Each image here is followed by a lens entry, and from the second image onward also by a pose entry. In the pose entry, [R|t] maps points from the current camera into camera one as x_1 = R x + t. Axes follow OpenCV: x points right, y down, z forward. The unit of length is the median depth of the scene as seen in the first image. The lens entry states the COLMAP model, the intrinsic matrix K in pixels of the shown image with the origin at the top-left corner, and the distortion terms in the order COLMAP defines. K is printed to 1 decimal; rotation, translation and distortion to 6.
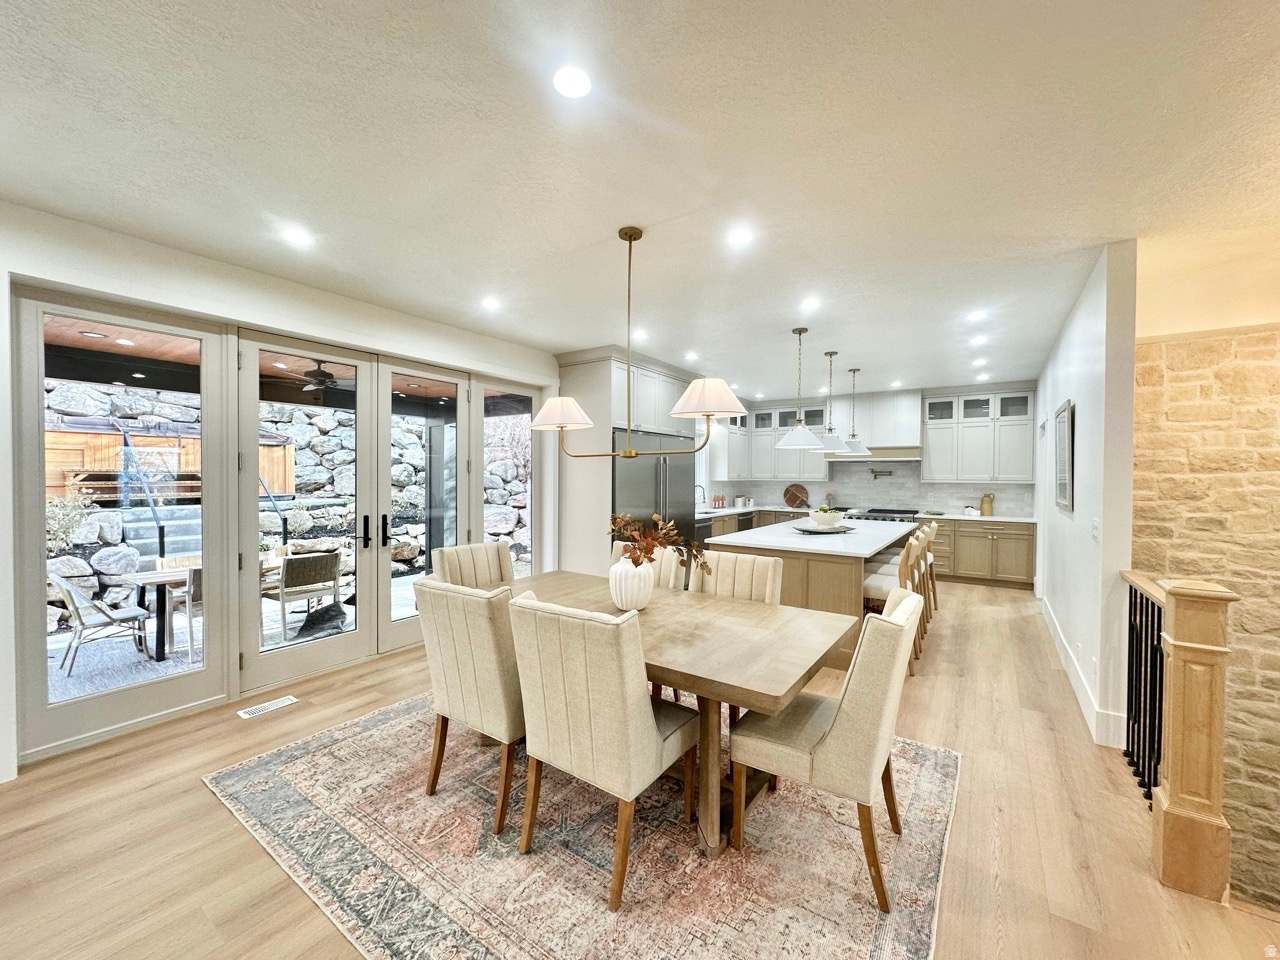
lens RADIAL K [[511.2, 0, 644.7], [0, 511.2, 481.8], [0, 0, 1]] dist [-0.001919, -0.000240]
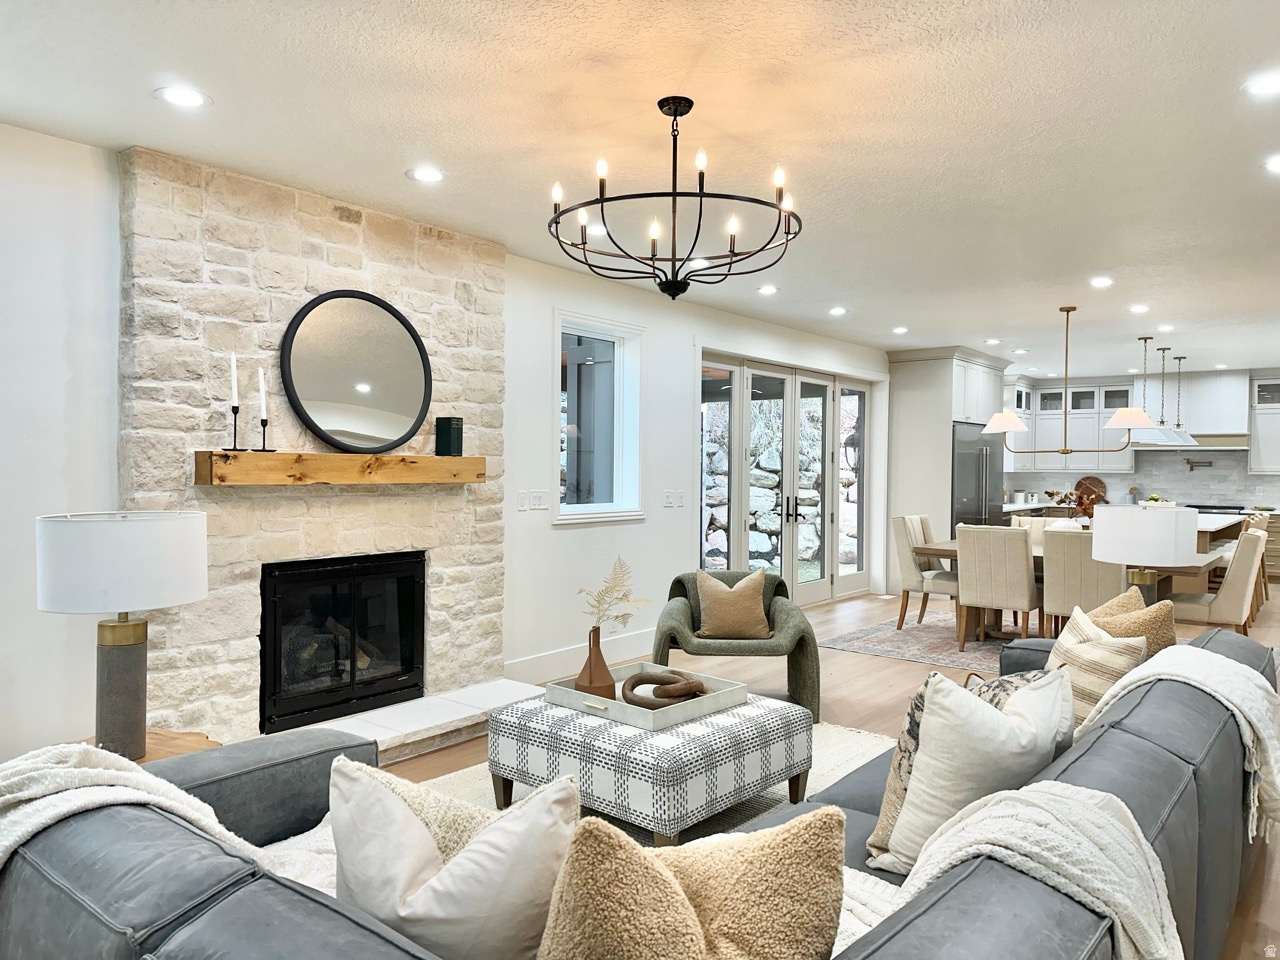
lens RADIAL K [[887.1, 0, 633.9], [0, 887.1, 478.8], [0, 0, 1]] dist [0.069328, -0.097900]
pose [[0.996176, 0.004065, -0.087270, -0.594653], [-0.003942, 0.999991, 0.001577, 0.016414], [0.087276, -0.001227, 0.996183, -0.991983]]
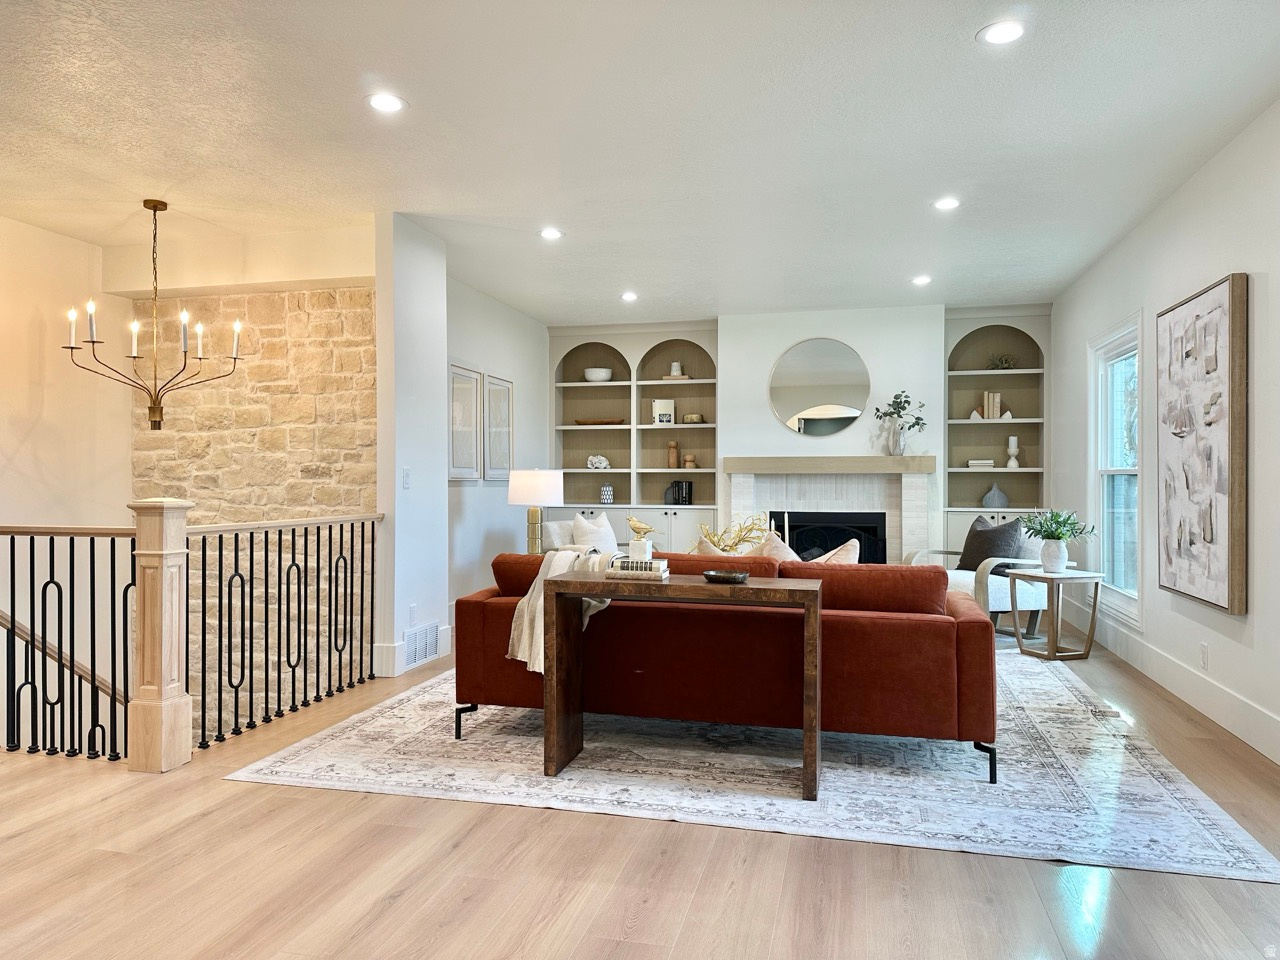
lens RADIAL K [[887.1, 0, 633.9], [0, 887.1, 478.8], [0, 0, 1]] dist [0.069328, -0.097900]
pose [[0.933859, -0.007394, 0.357564, 0.906822], [0.011012, 0.999907, -0.008083, 0.072611], [-0.357471, 0.011486, 0.933854, -0.683354]]
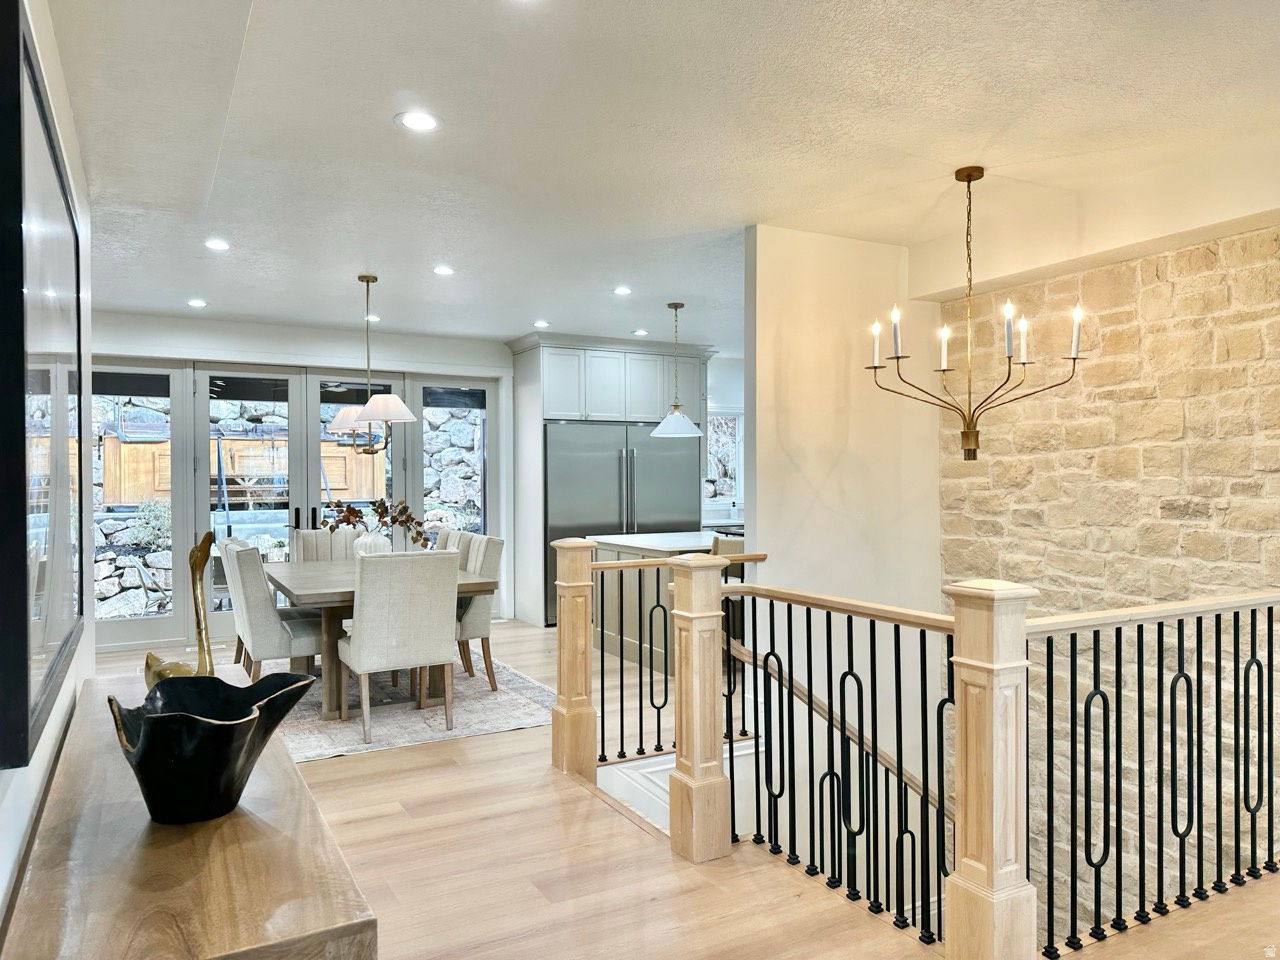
lens RADIAL K [[887.1, 0, 633.9], [0, 887.1, 478.8], [0, 0, 1]] dist [0.069328, -0.097900]
pose [[0.891780, -0.012302, -0.452301, 0.856314], [0.006534, 0.999876, -0.014314, 0.027398], [0.452422, 0.009810, 0.891750, -0.378426]]
